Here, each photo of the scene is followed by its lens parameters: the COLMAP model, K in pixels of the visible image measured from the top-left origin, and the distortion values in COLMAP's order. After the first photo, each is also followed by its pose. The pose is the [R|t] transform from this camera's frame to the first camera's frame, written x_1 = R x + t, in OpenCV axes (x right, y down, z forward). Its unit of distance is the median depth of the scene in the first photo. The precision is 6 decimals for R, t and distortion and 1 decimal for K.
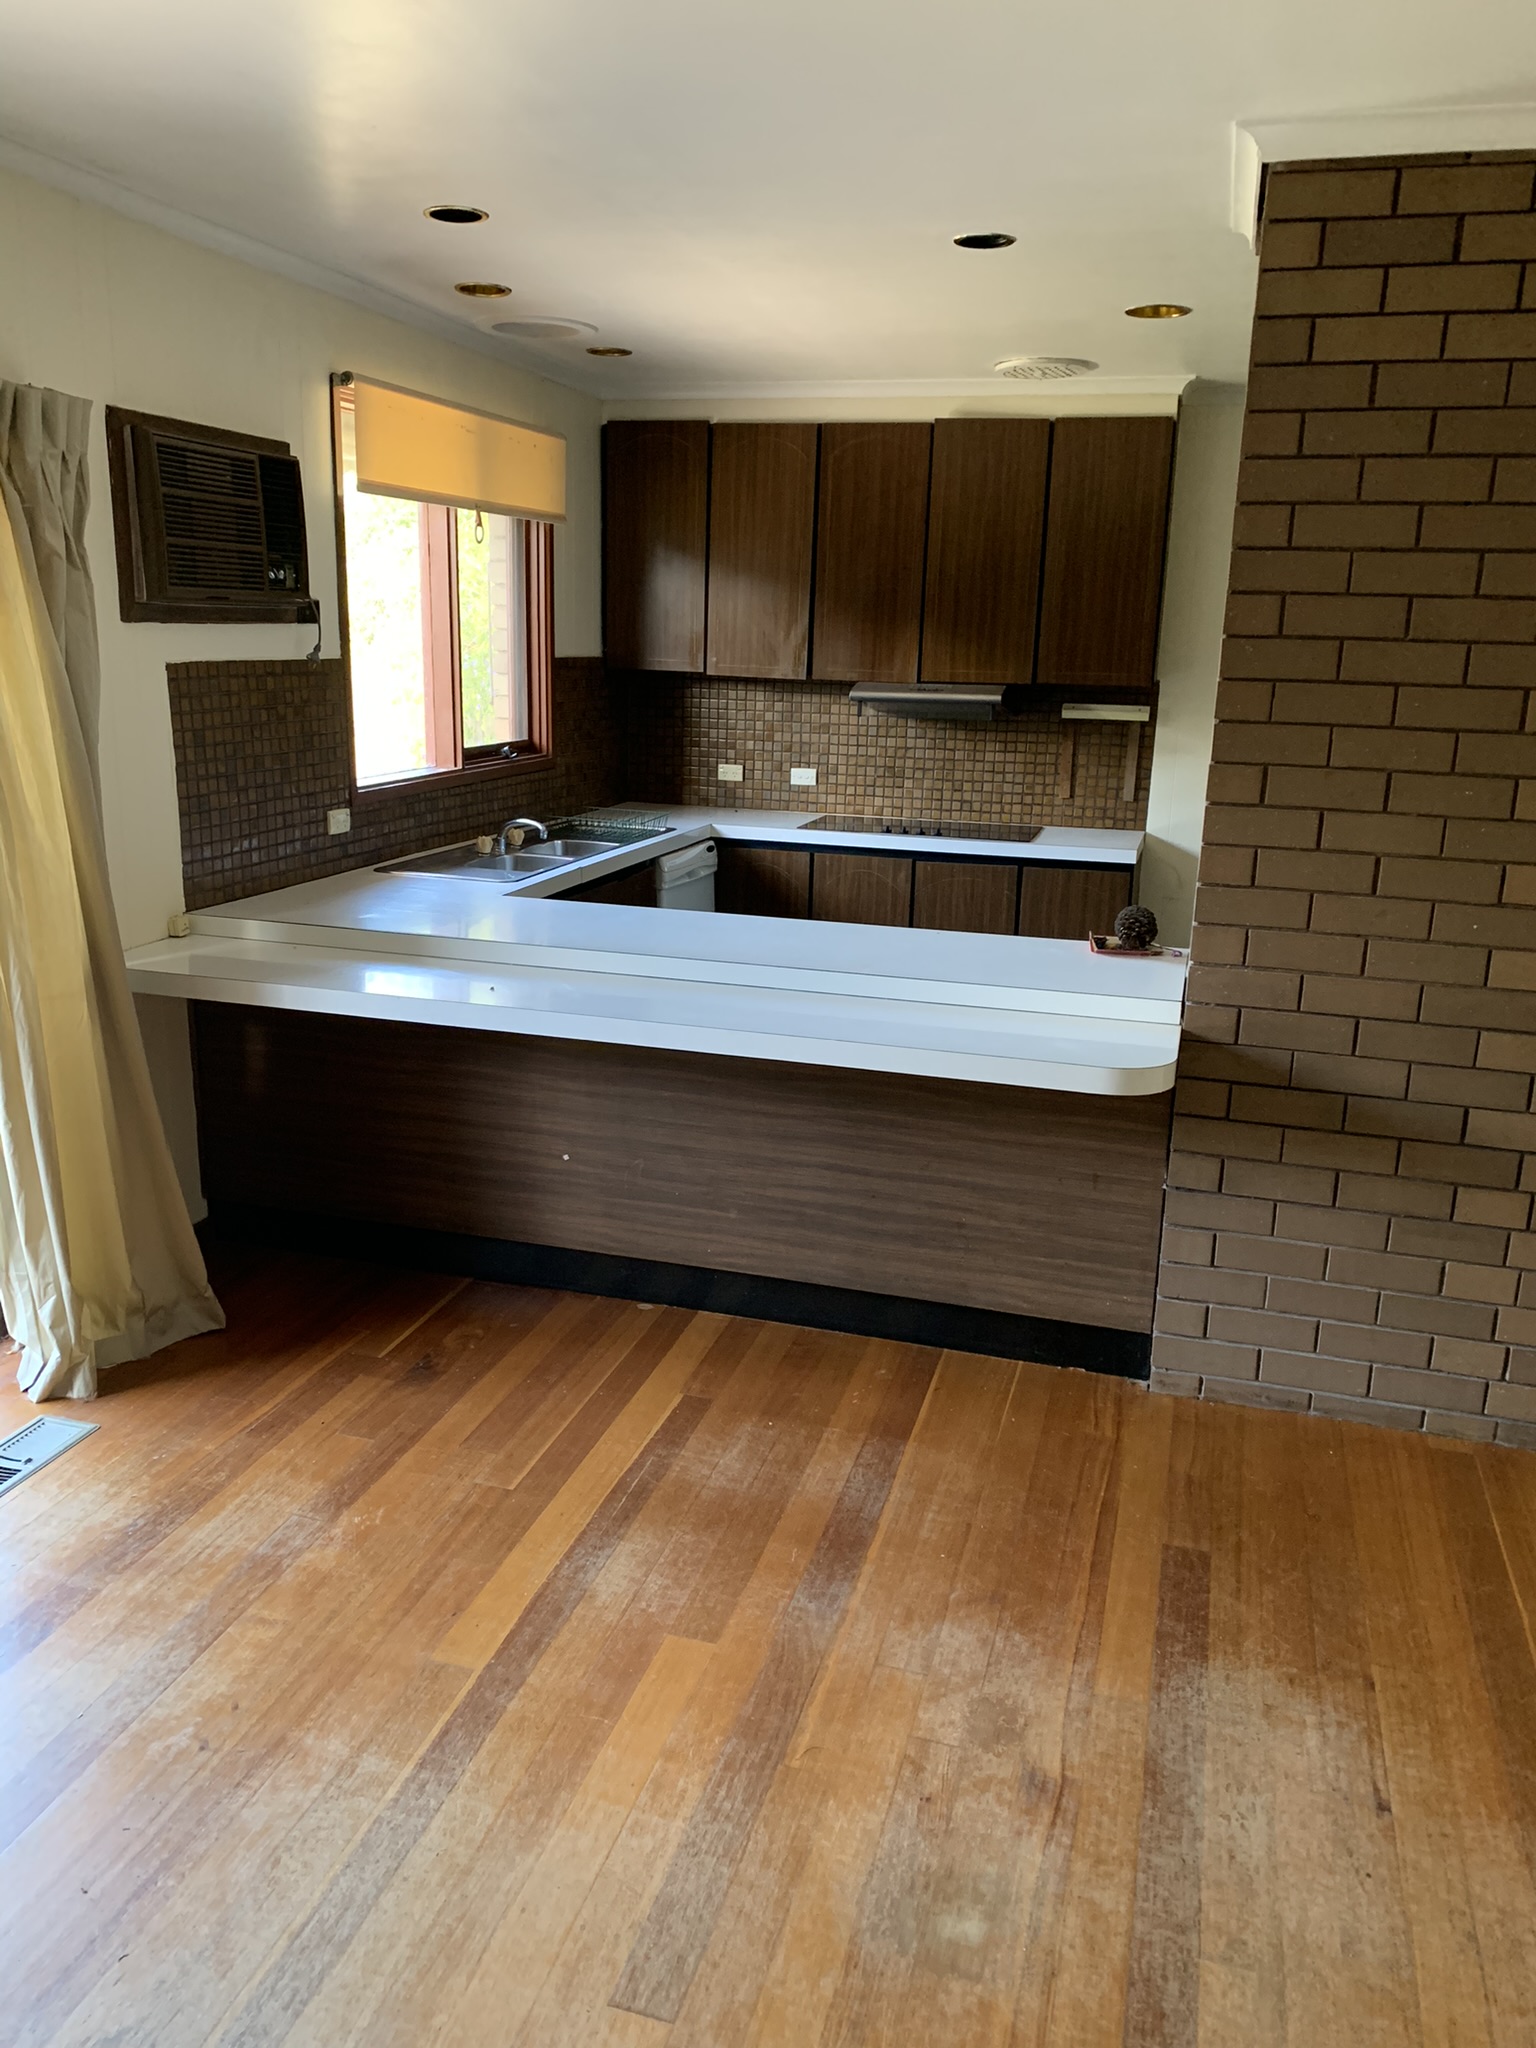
lens RADIAL K [[1562.3, 0, 752.7], [0, 1562.3, 1010.7], [0, 0, 1]] dist [0.033476, -0.027139]
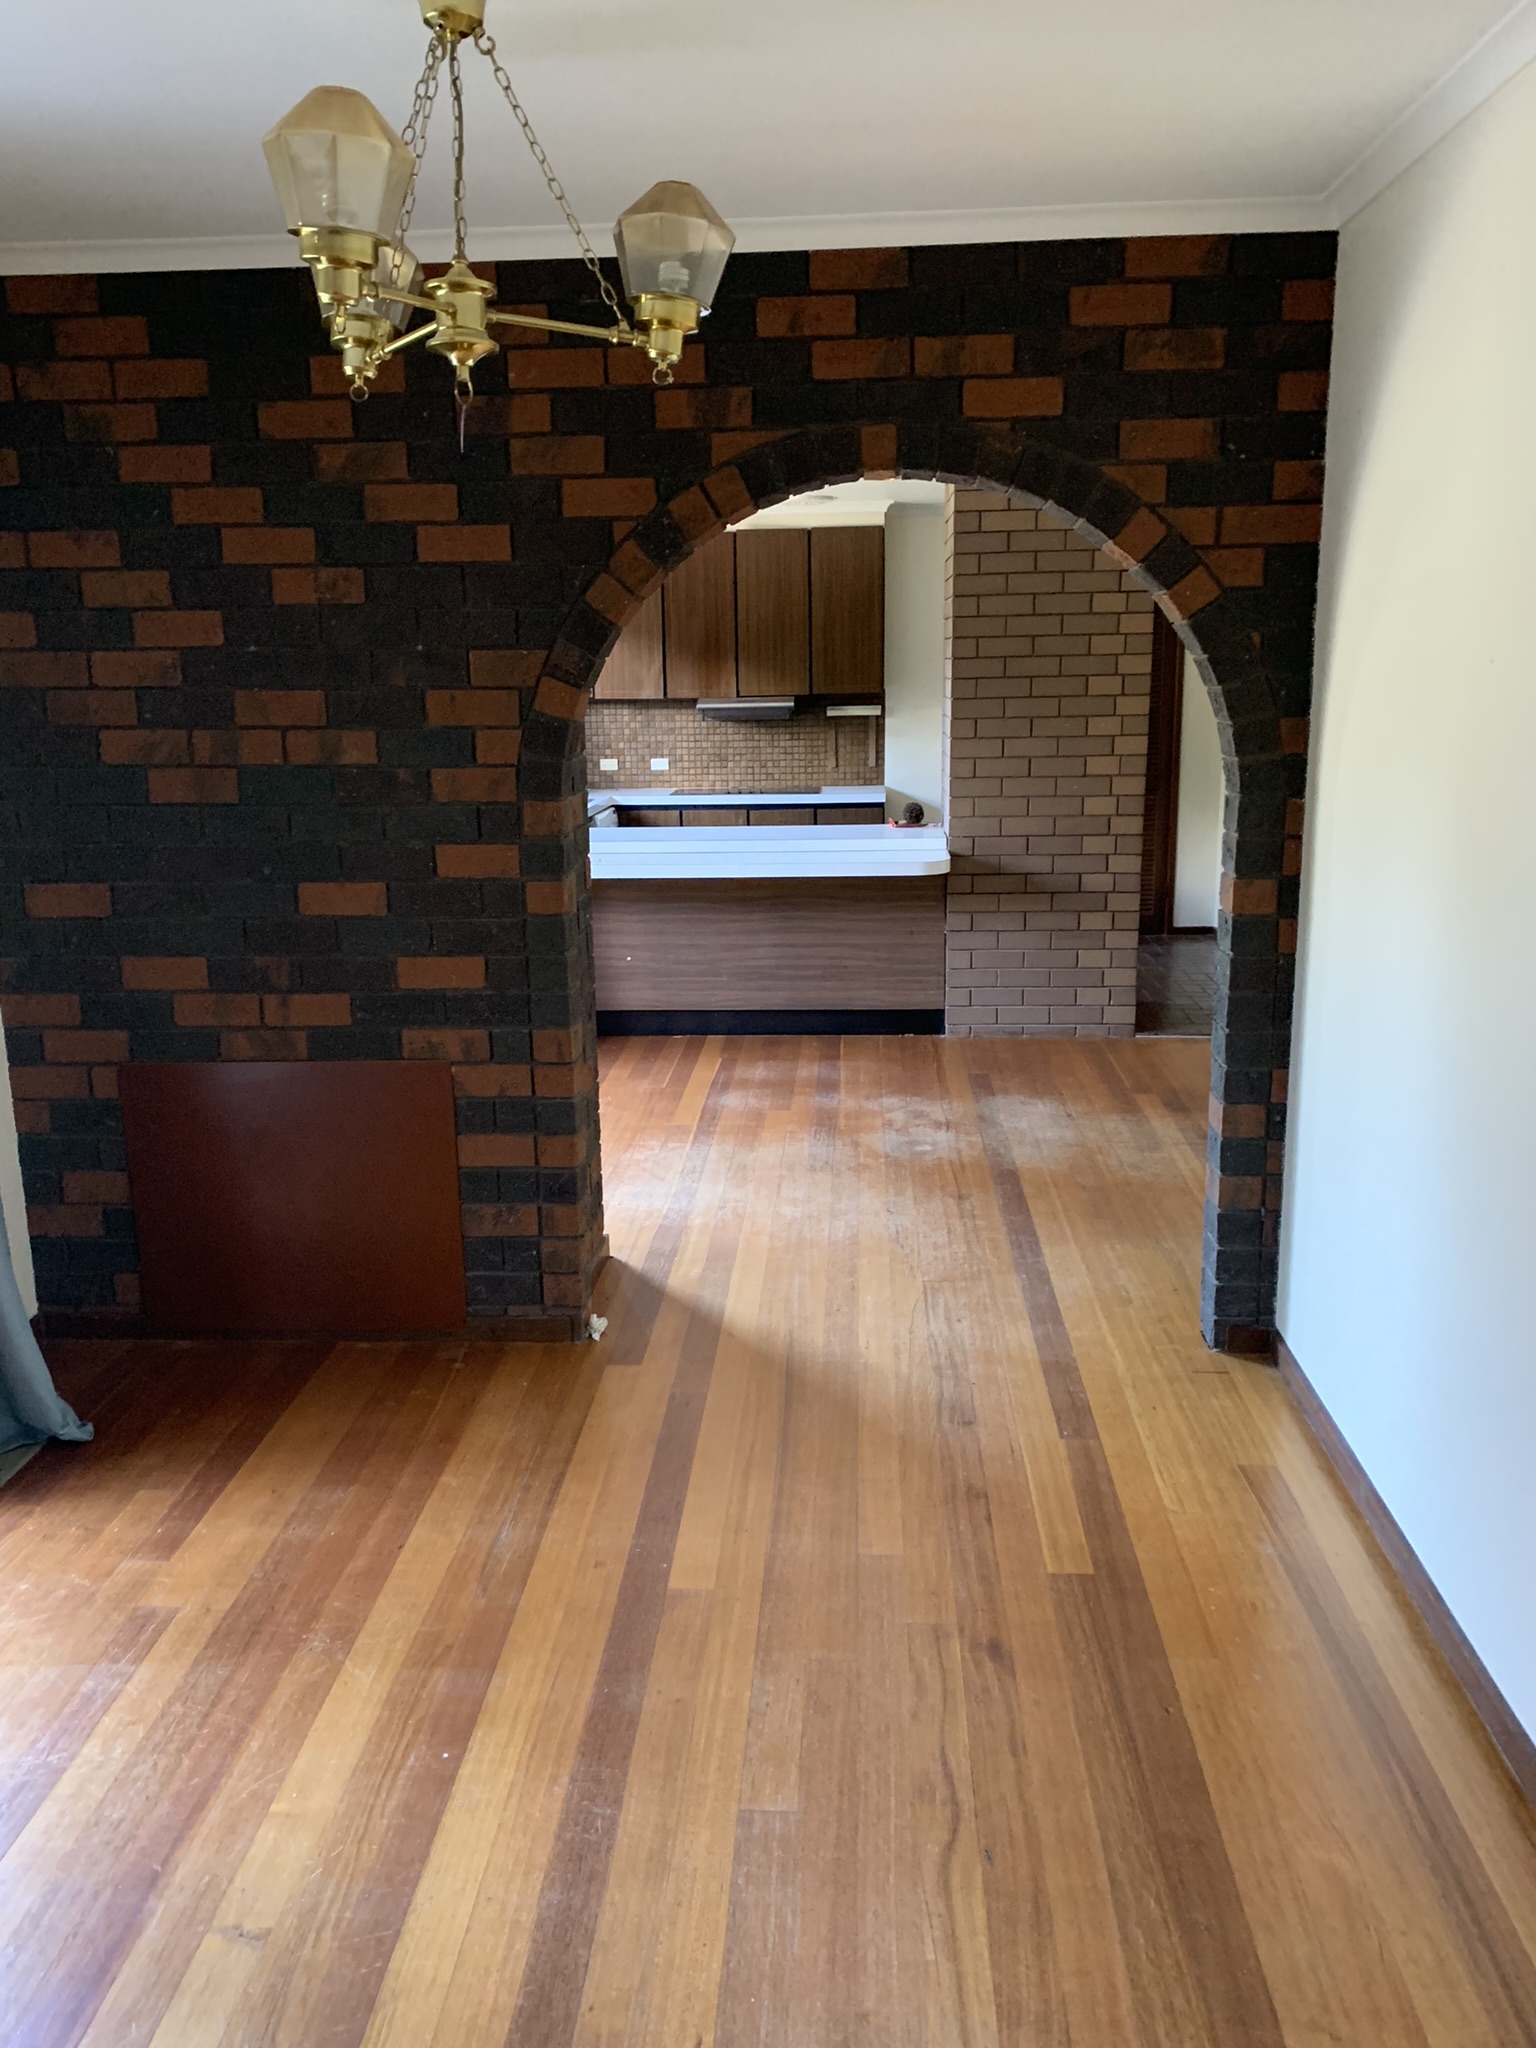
lens RADIAL K [[1562.3, 0, 758.0], [0, 1562.3, 1038.6], [0, 0, 1]] dist [0.033476, -0.027139]
pose [[0.974170, -0.094347, 0.205160, -0.385158], [0.095313, 0.995434, 0.005194, 0.207946], [-0.204714, 0.014495, 0.978715, -0.887202]]
